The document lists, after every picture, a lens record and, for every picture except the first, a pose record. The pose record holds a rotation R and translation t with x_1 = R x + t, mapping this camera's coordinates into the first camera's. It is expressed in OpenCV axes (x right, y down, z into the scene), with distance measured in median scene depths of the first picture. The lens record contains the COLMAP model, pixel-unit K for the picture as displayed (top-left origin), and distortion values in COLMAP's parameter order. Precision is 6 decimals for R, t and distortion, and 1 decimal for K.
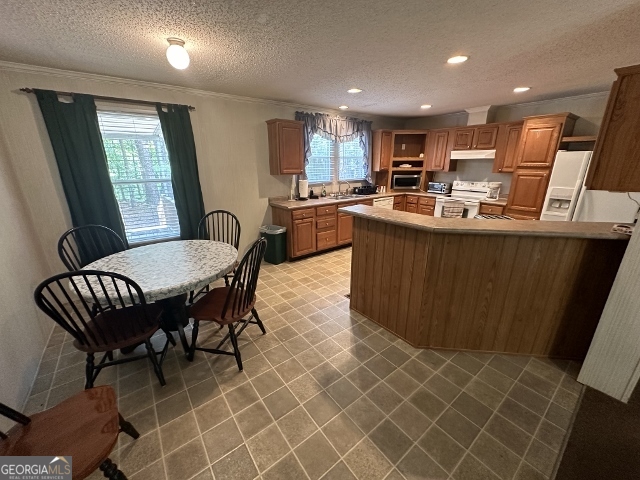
lens RADIAL K [[256.7, 0, 320.1], [0, 256.7, 242.0], [0, 0, 1]] dist [-0.000305, 0.000159]
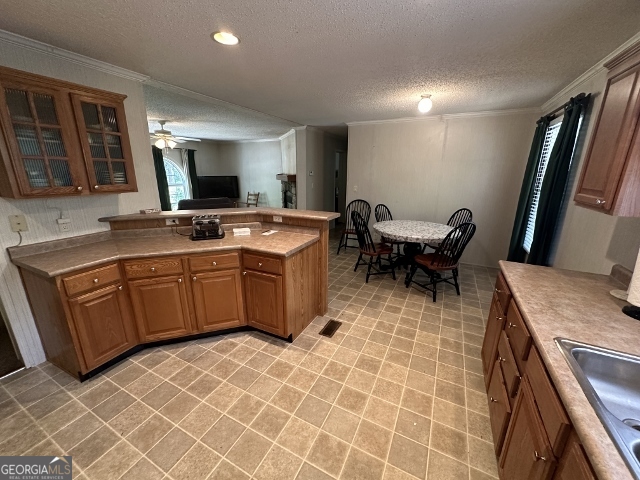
lens RADIAL K [[256.7, 0, 319.0], [0, 256.7, 240.3], [0, 0, 1]] dist [-0.000305, 0.000159]
pose [[-0.904059, 0.107410, -0.413691, 0.349849], [-0.134178, 0.847649, 0.513309, -0.328882], [0.405800, 0.519571, -0.751913, 1.042593]]
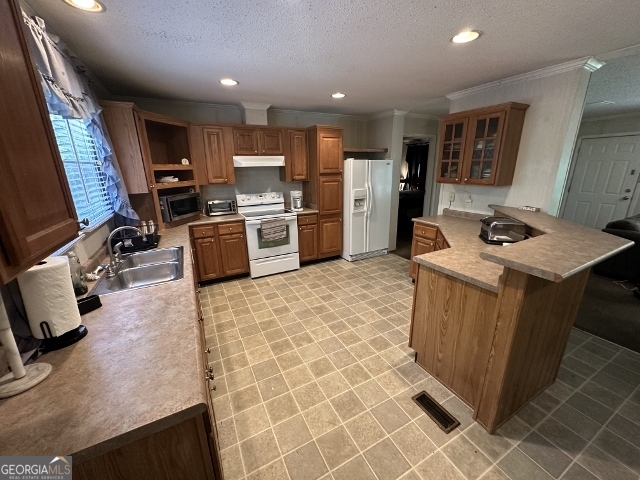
lens RADIAL K [[256.7, 0, 321.1], [0, 256.7, 241.3], [0, 0, 1]] dist [-0.000305, 0.000159]
pose [[0.171192, -0.277836, 0.945252, -0.225922], [0.309700, 0.925957, 0.216075, -0.230768], [-0.935296, 0.255754, 0.244563, 0.712653]]
